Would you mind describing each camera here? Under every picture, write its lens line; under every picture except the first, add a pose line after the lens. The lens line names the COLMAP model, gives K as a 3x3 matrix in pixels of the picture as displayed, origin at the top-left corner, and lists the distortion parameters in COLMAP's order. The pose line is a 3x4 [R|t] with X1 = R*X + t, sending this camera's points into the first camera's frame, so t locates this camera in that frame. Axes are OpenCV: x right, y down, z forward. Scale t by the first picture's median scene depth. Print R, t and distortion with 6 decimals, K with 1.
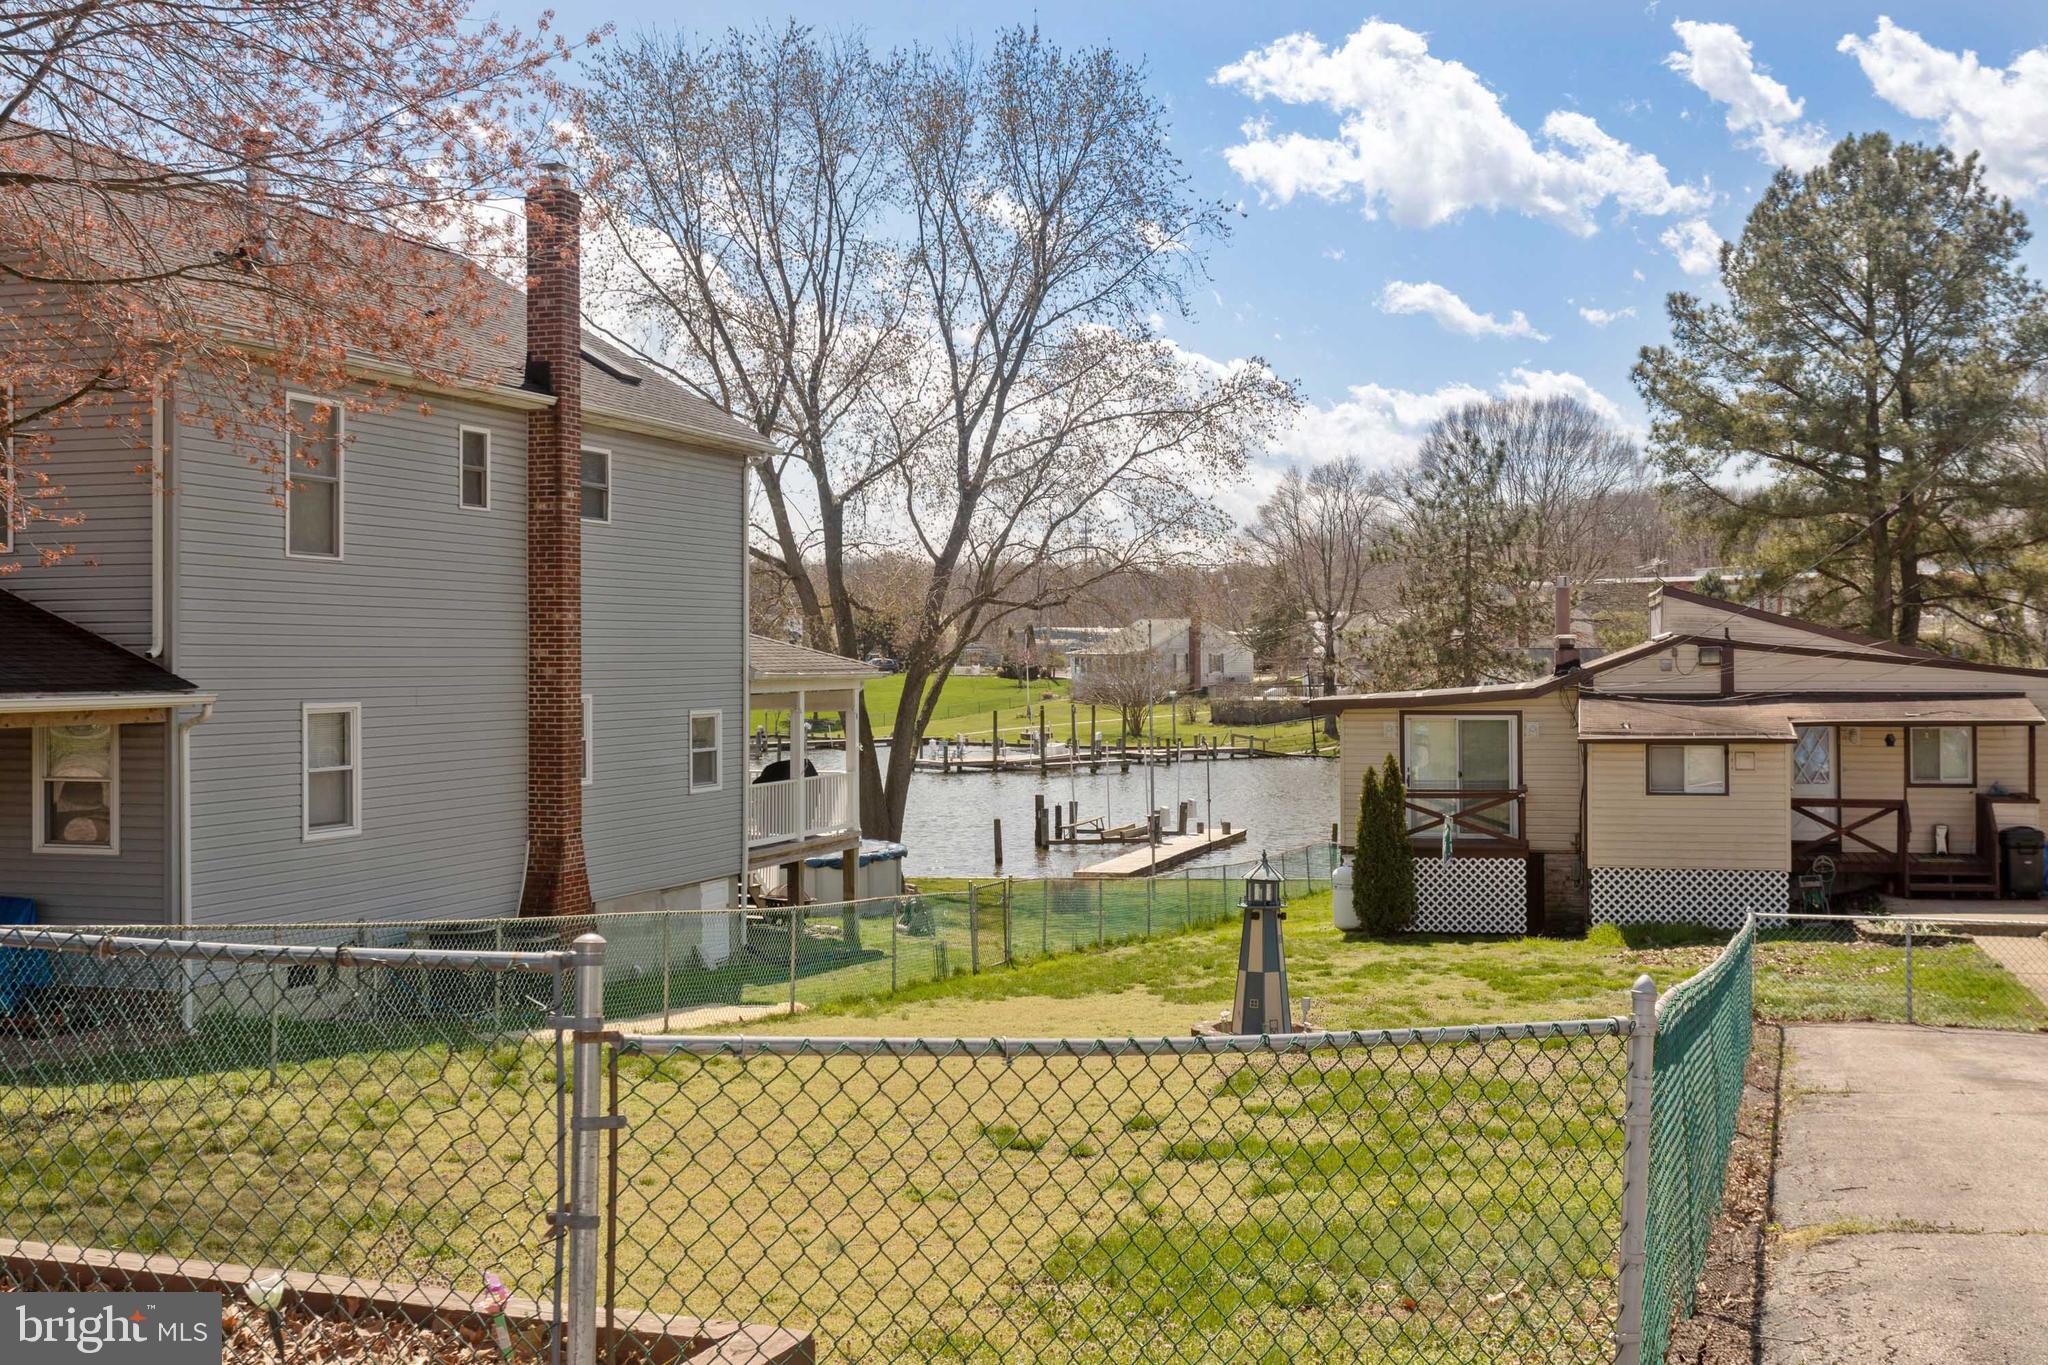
lens RADIAL K [[2274.0, 0, 1023.6], [0, 2274.0, 676.6], [0, 0, 1]] dist [-0.002352, 0.000000]
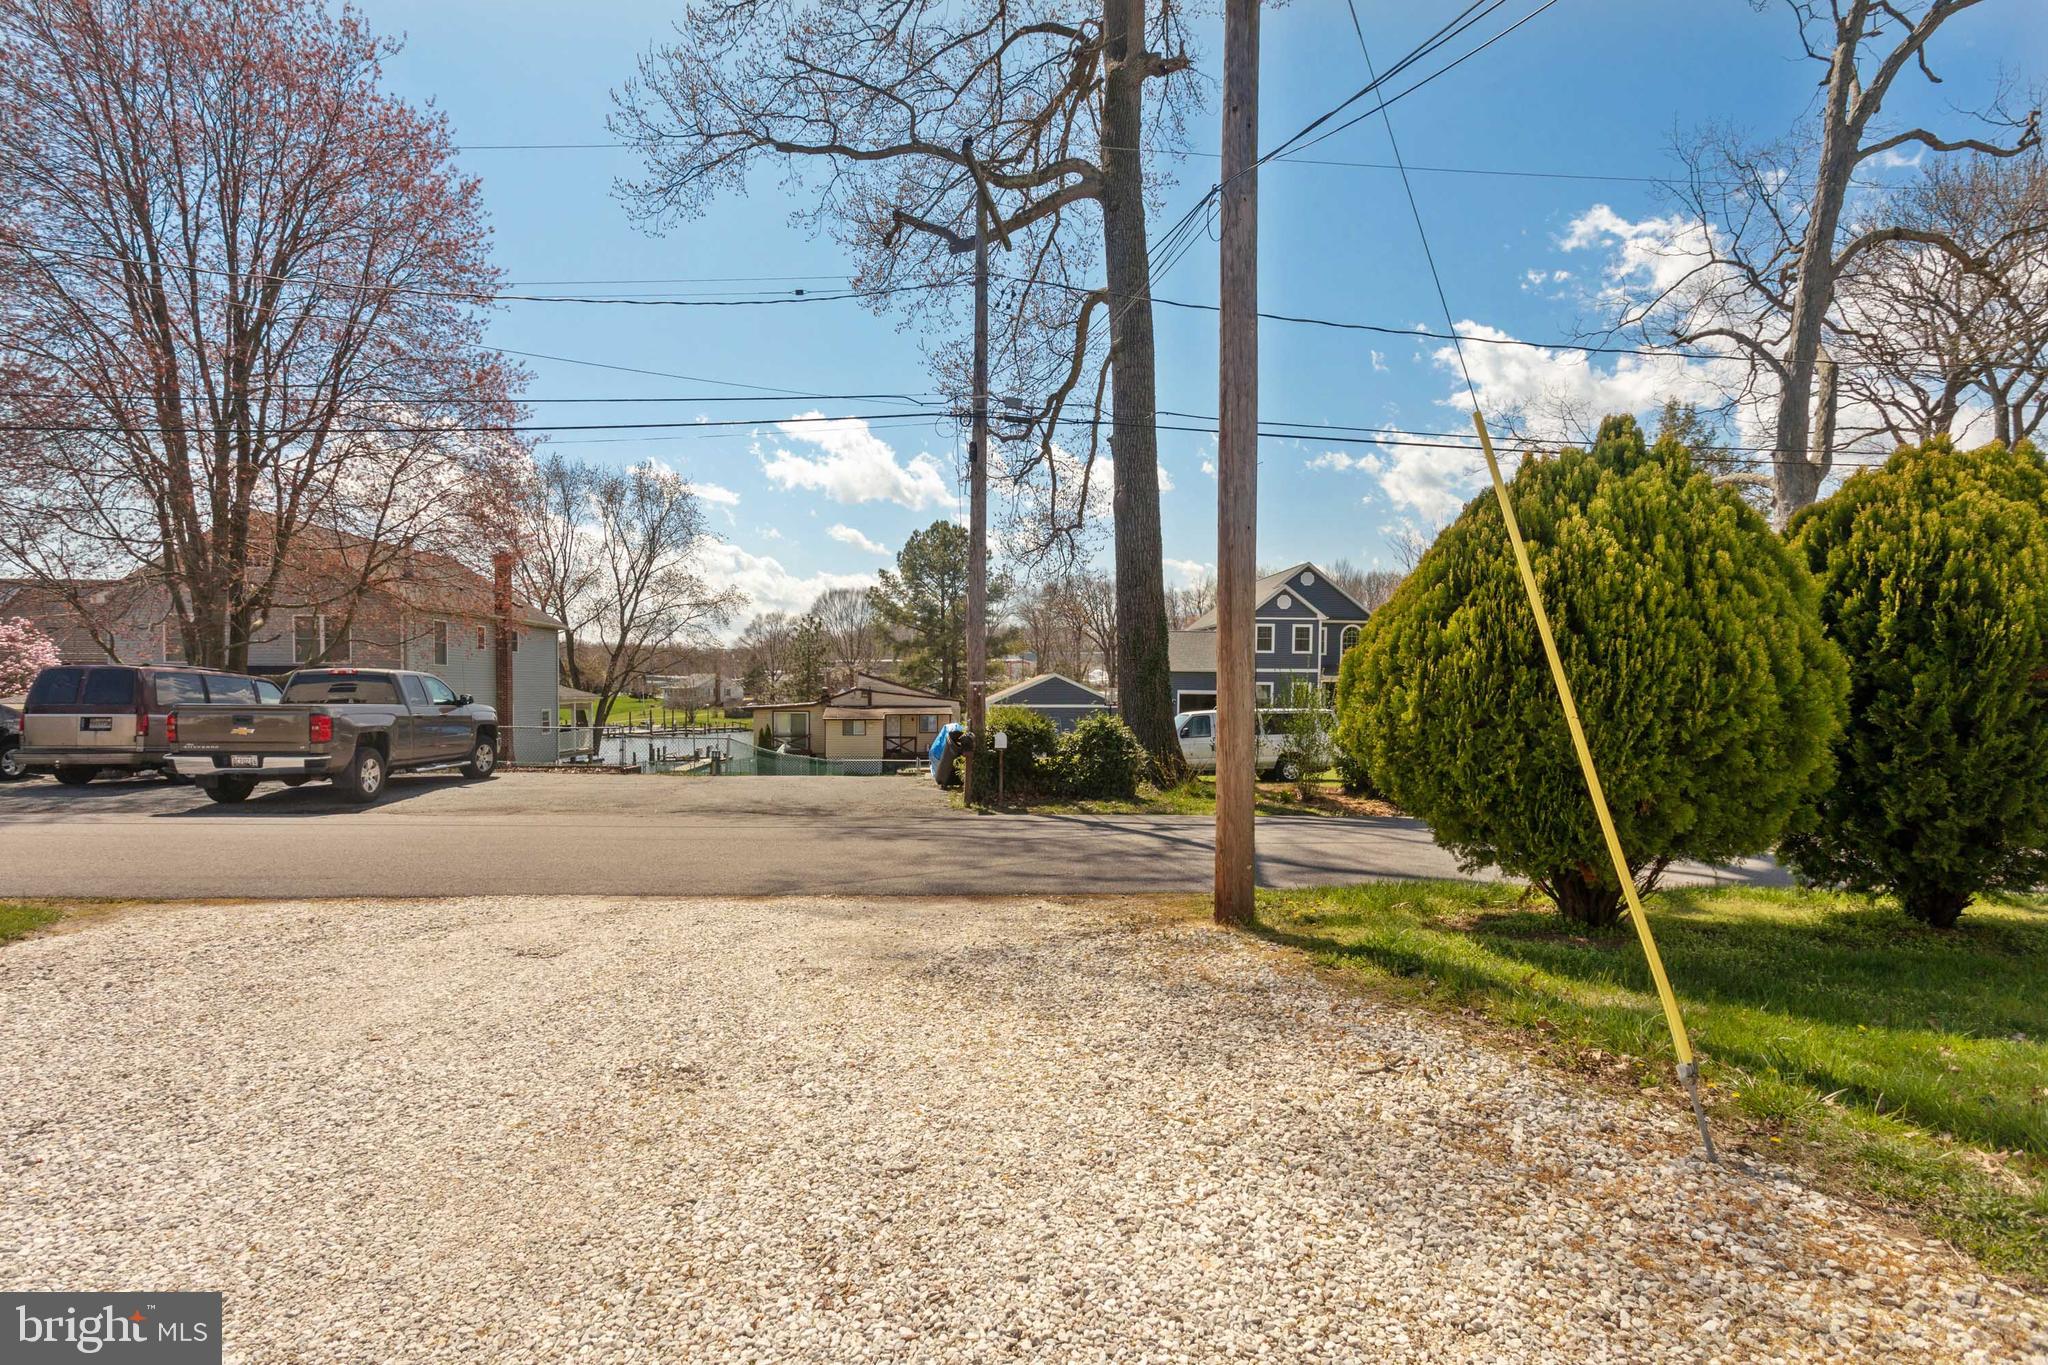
lens RADIAL K [[1005.4, 0, 1001.4], [0, 1005.4, 715.4], [0, 0, 1]] dist [-0.006323, -0.000497]
pose [[0.940629, 0.000791, 0.339436, -0.007475], [-0.006658, 0.999848, 0.016119, -0.002047], [-0.339371, -0.017422, 0.940491, -0.275076]]
